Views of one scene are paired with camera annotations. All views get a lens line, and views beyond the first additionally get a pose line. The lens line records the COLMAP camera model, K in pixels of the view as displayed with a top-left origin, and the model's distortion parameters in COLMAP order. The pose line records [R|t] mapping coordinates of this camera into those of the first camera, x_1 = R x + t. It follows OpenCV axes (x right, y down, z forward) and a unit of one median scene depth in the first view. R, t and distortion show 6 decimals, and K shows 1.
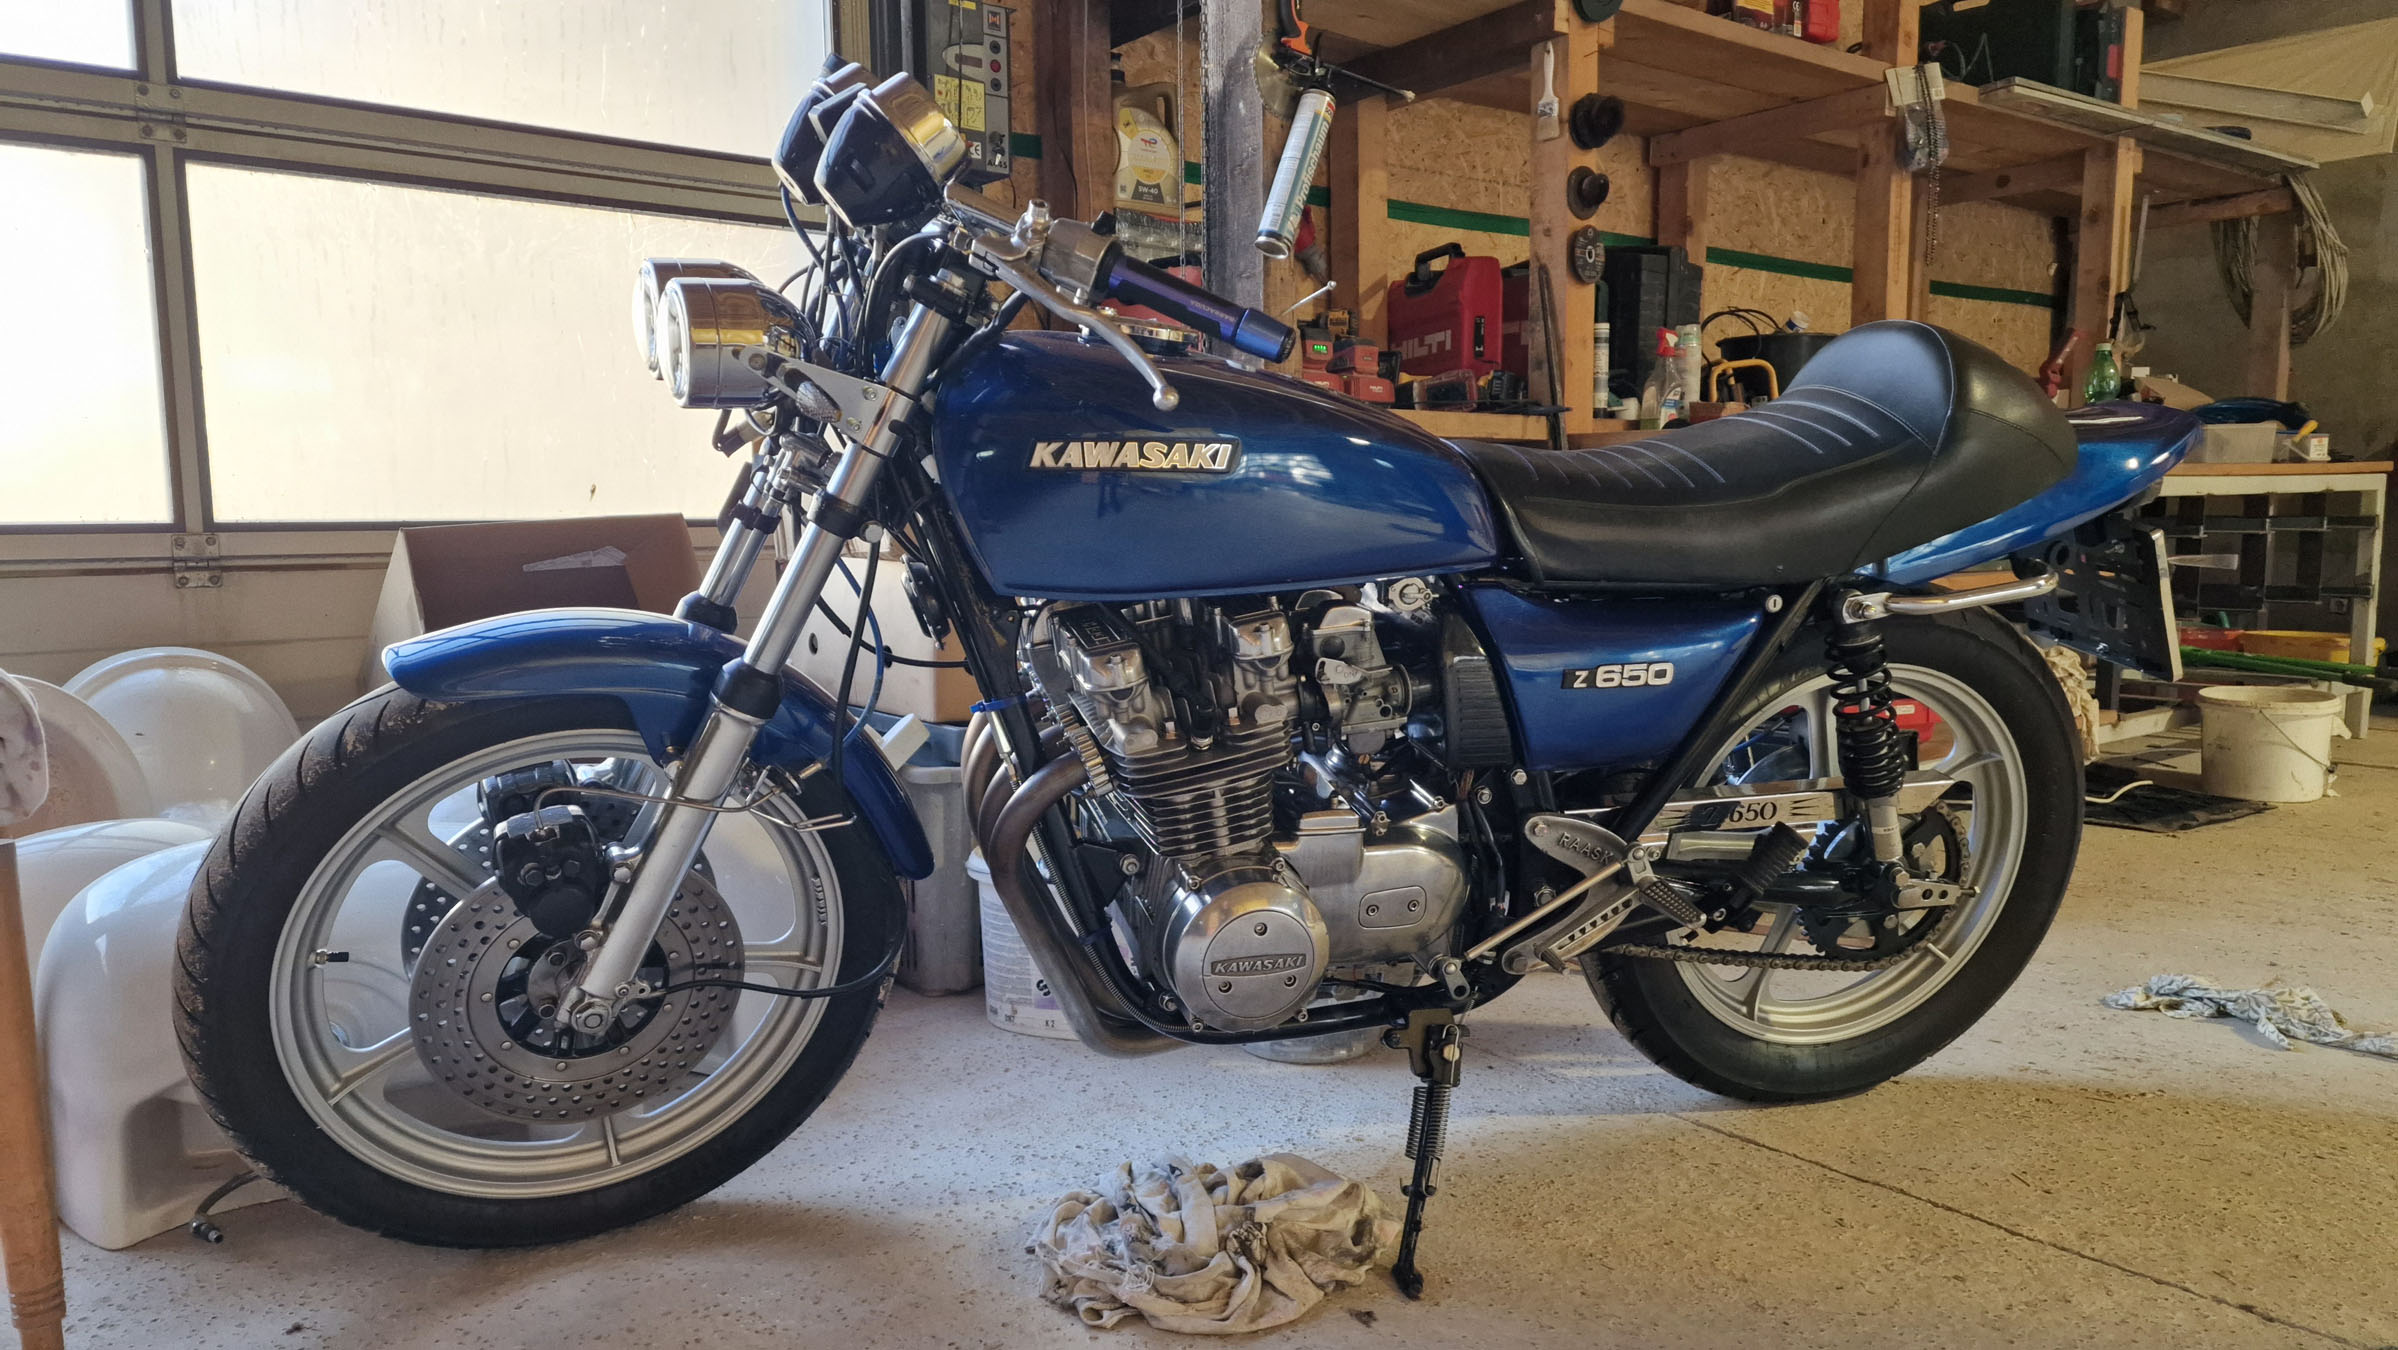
lens RADIAL K [[1646.4, 0, 1199.0], [0, 1646.4, 767.9], [0, 0, 1]] dist [0.058781, -0.004331]
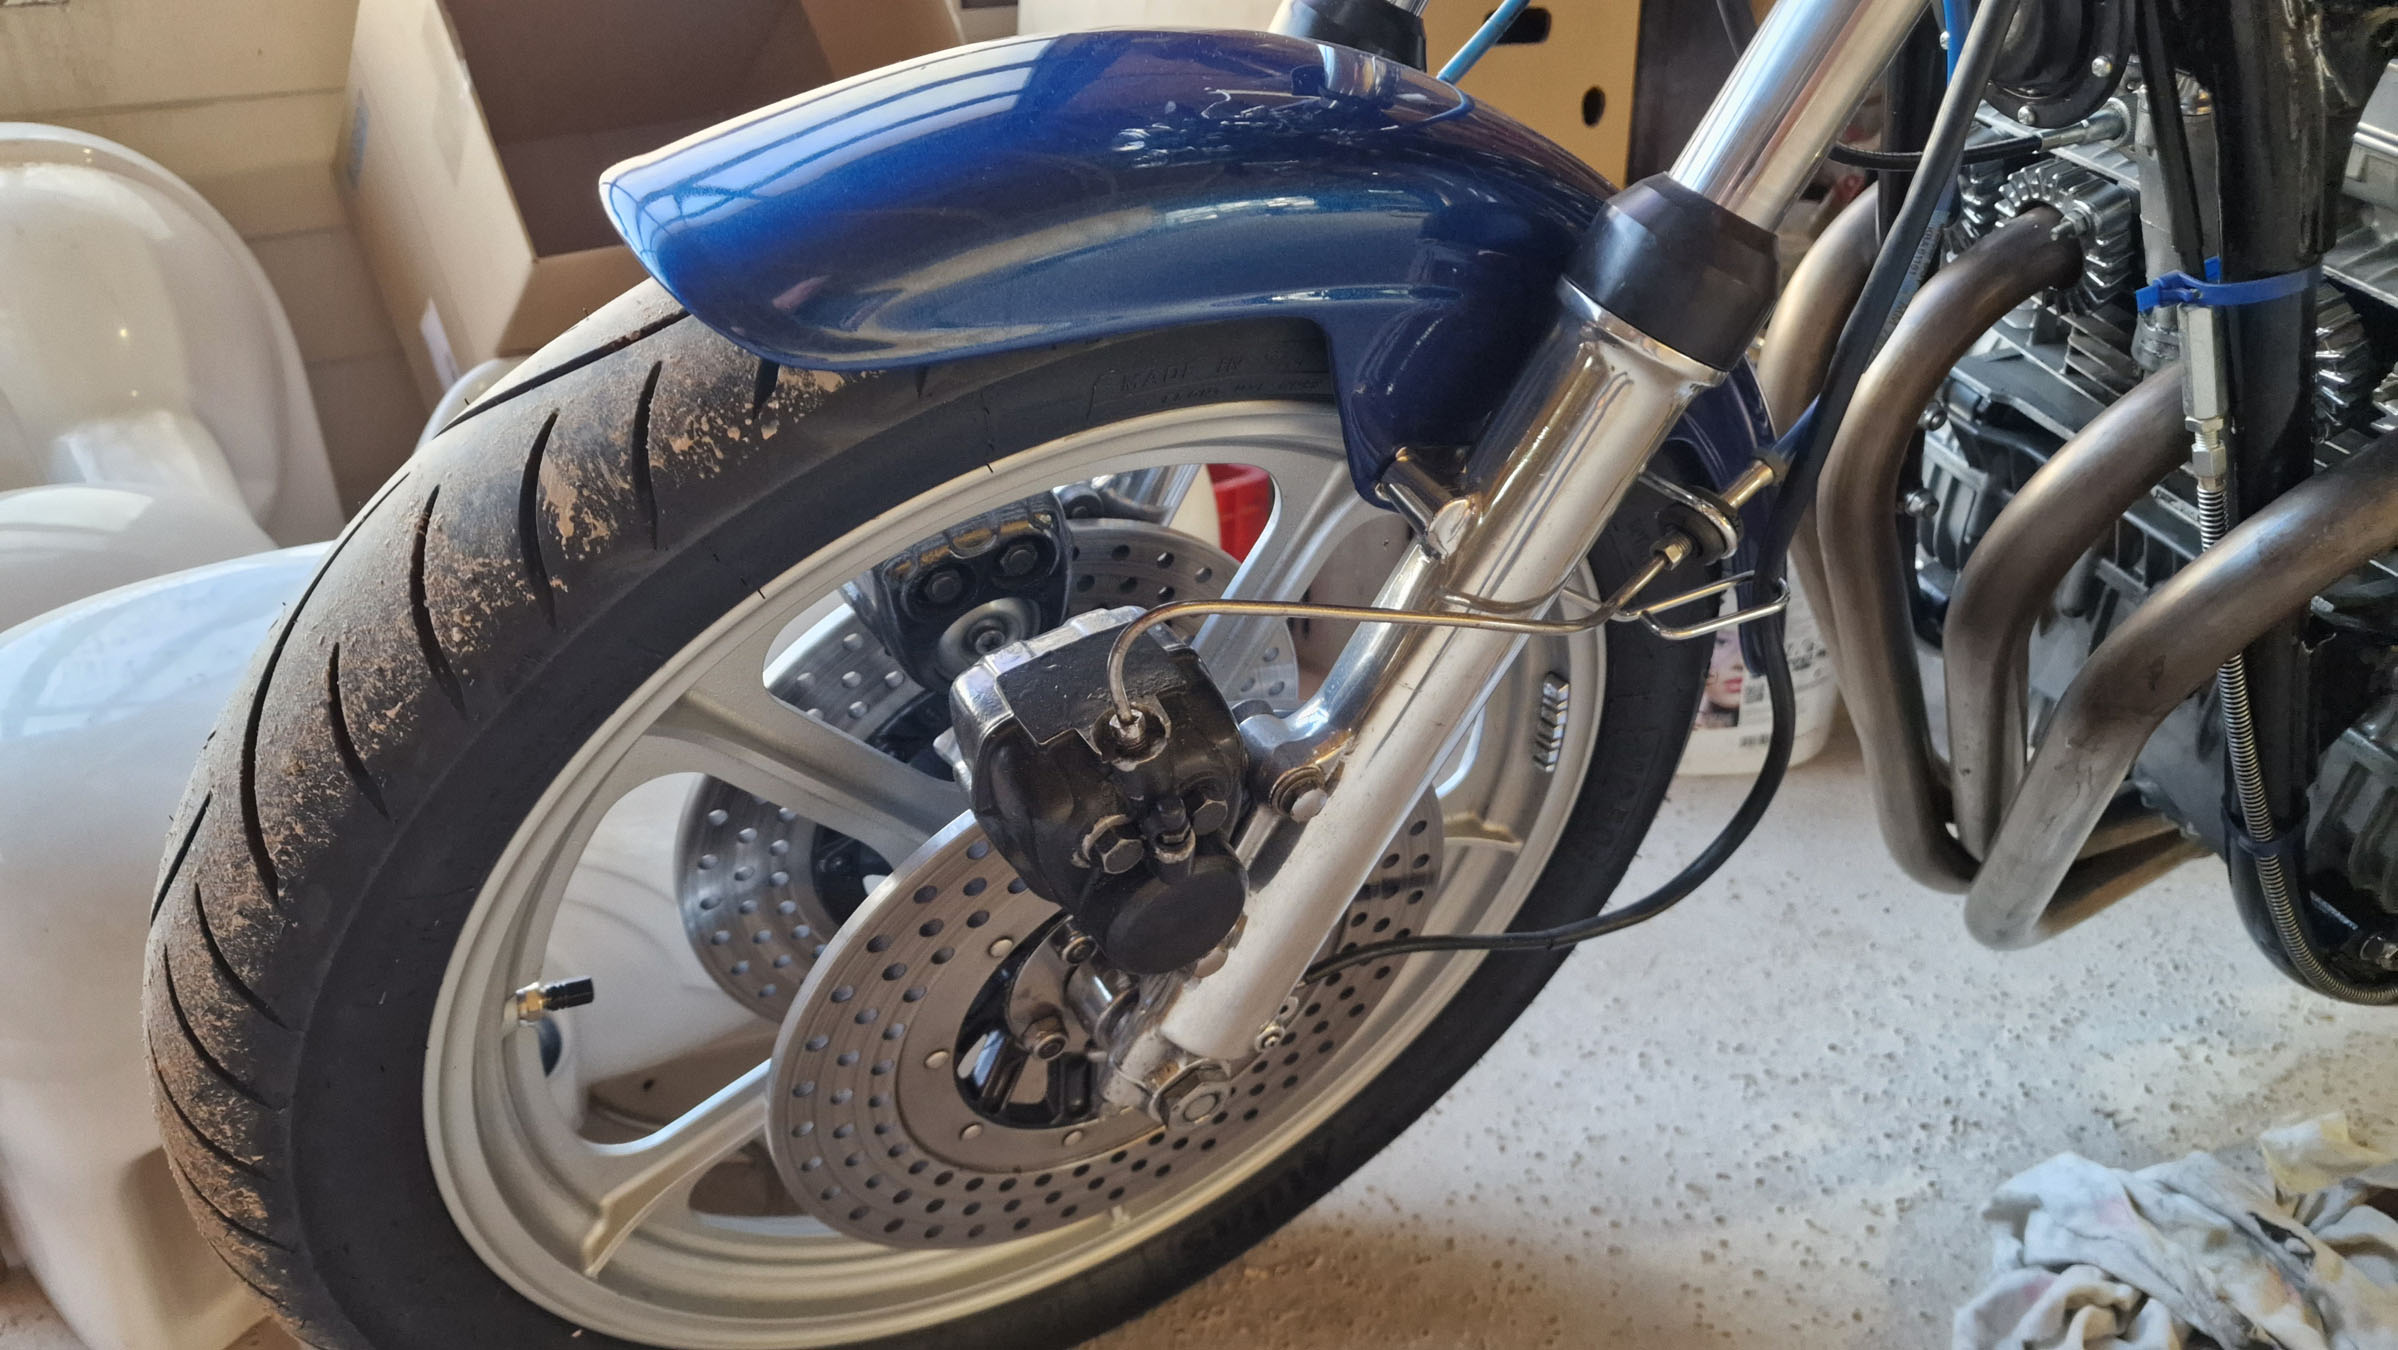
lens RADIAL K [[1512.3, 0, 1160.1], [0, 1512.3, 691.7], [0, 0, 1]] dist [0.041418, -0.020373]
pose [[0.998860, -0.035517, 0.031879, -0.387313], [0.023822, 0.949839, 0.311831, -0.065600], [-0.041355, -0.310716, 0.949603, 0.680579]]
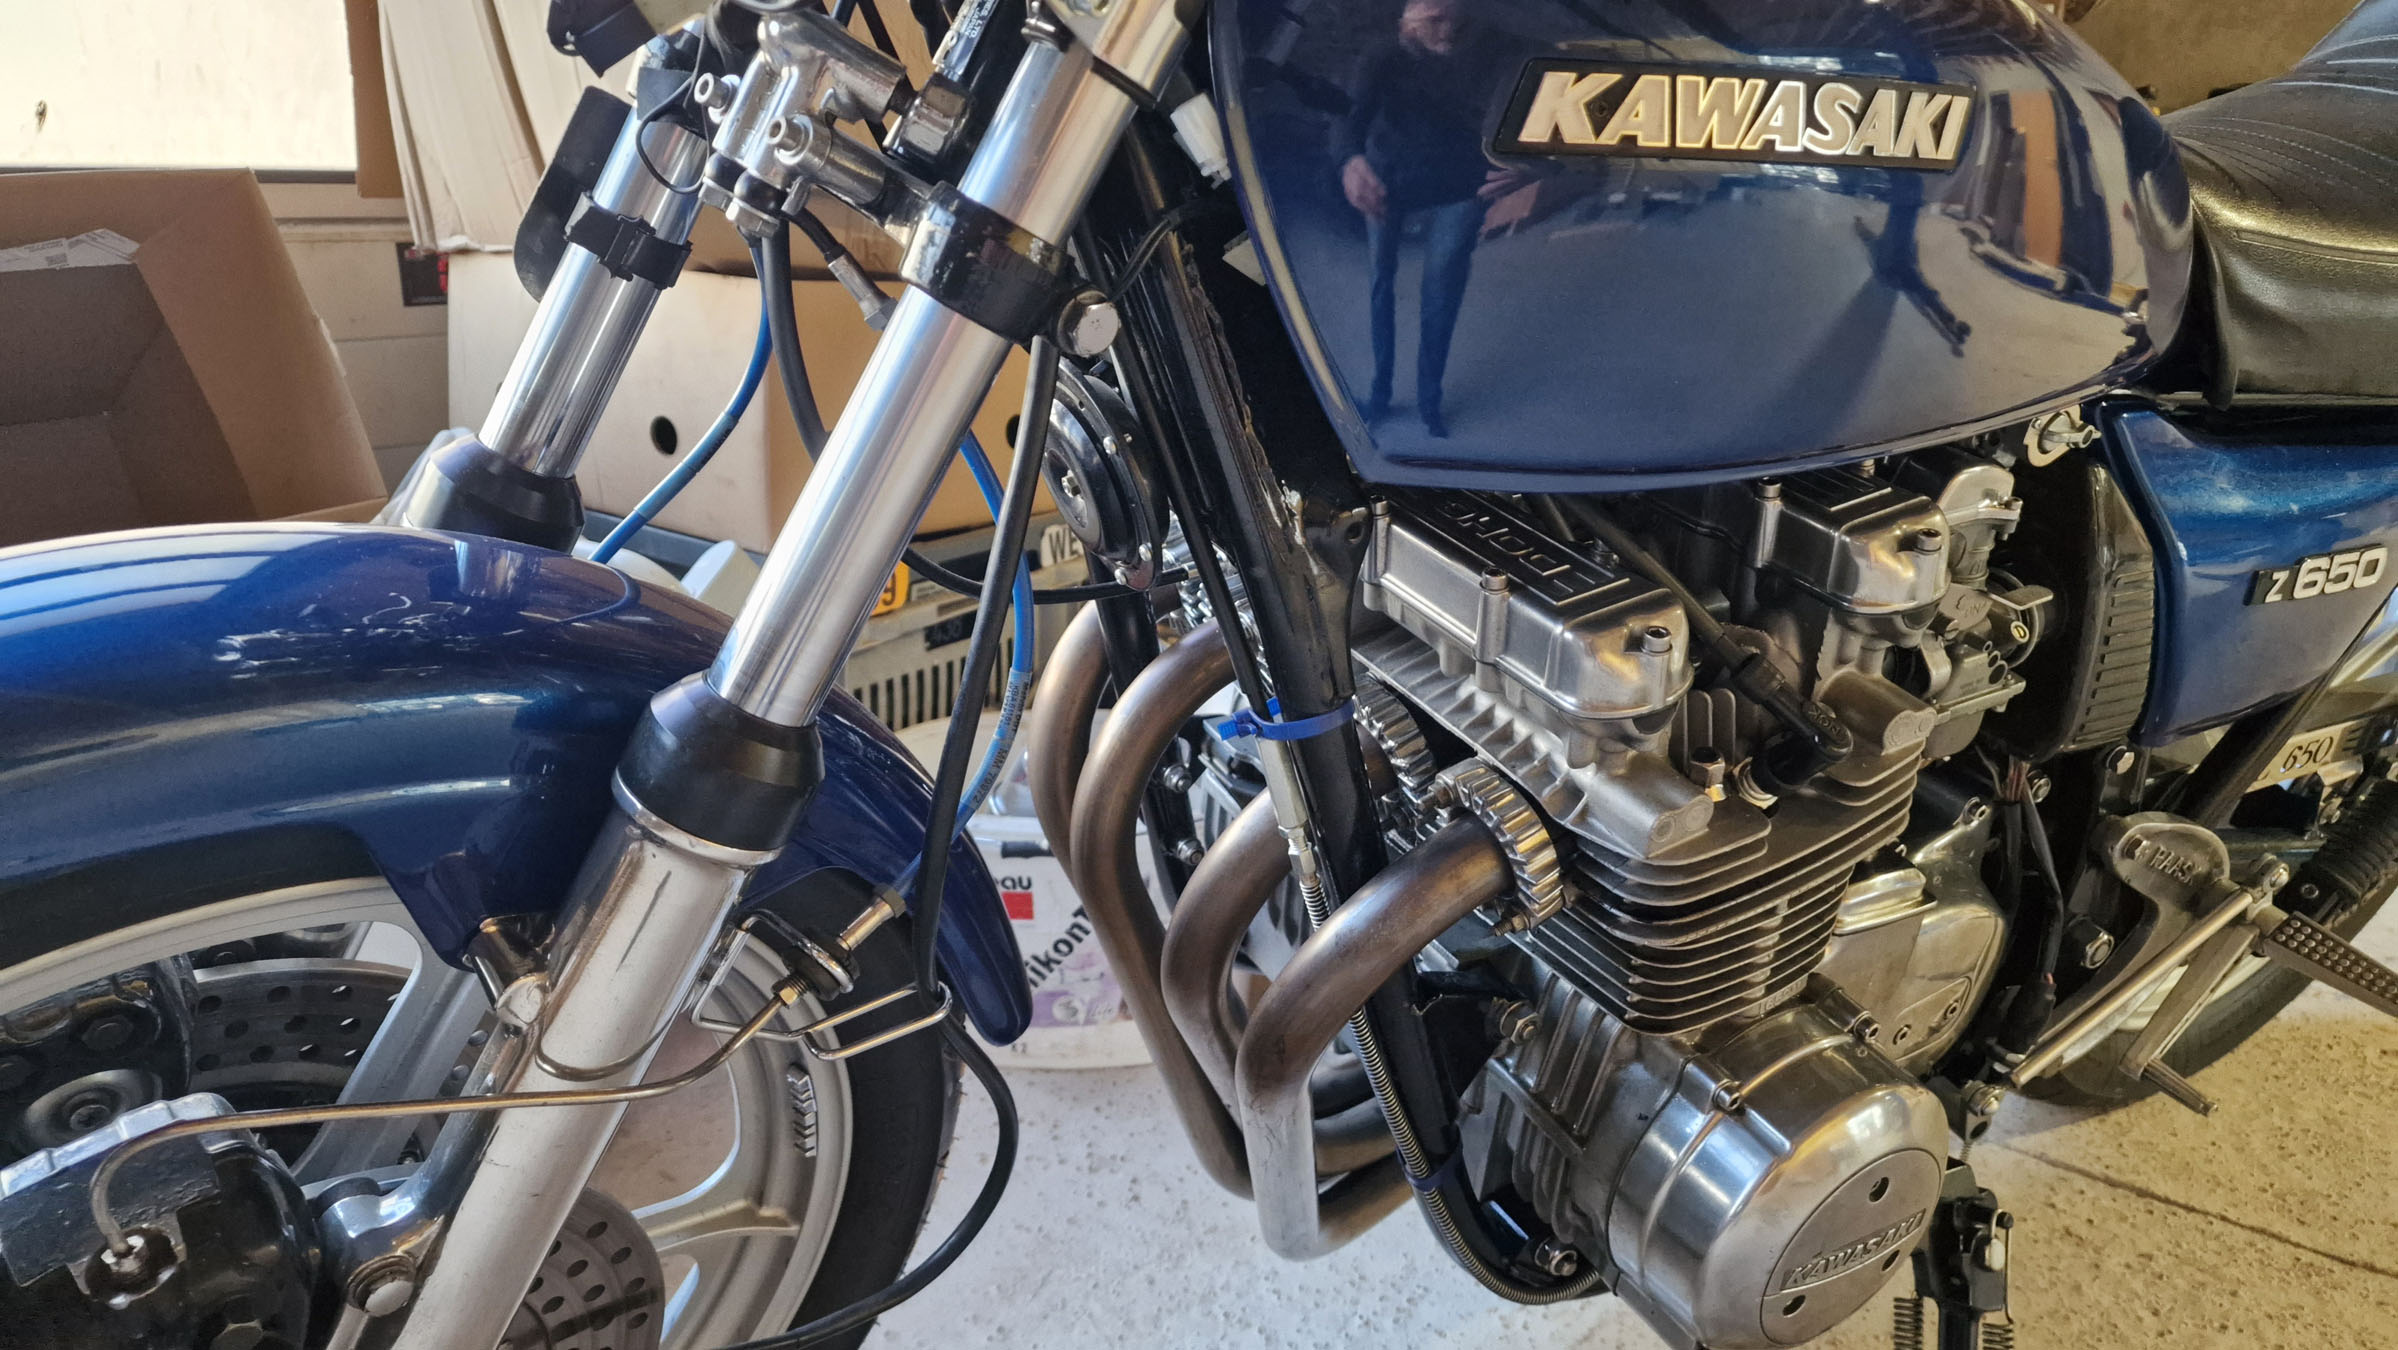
lens RADIAL K [[1512.3, 0, 1160.1], [0, 1512.3, 691.7], [0, 0, 1]] dist [0.041418, -0.020373]
pose [[0.963592, -0.055598, 0.261534, -0.264155], [0.006704, 0.982859, 0.184238, -0.121674], [-0.267294, -0.175777, 0.947447, 0.660795]]
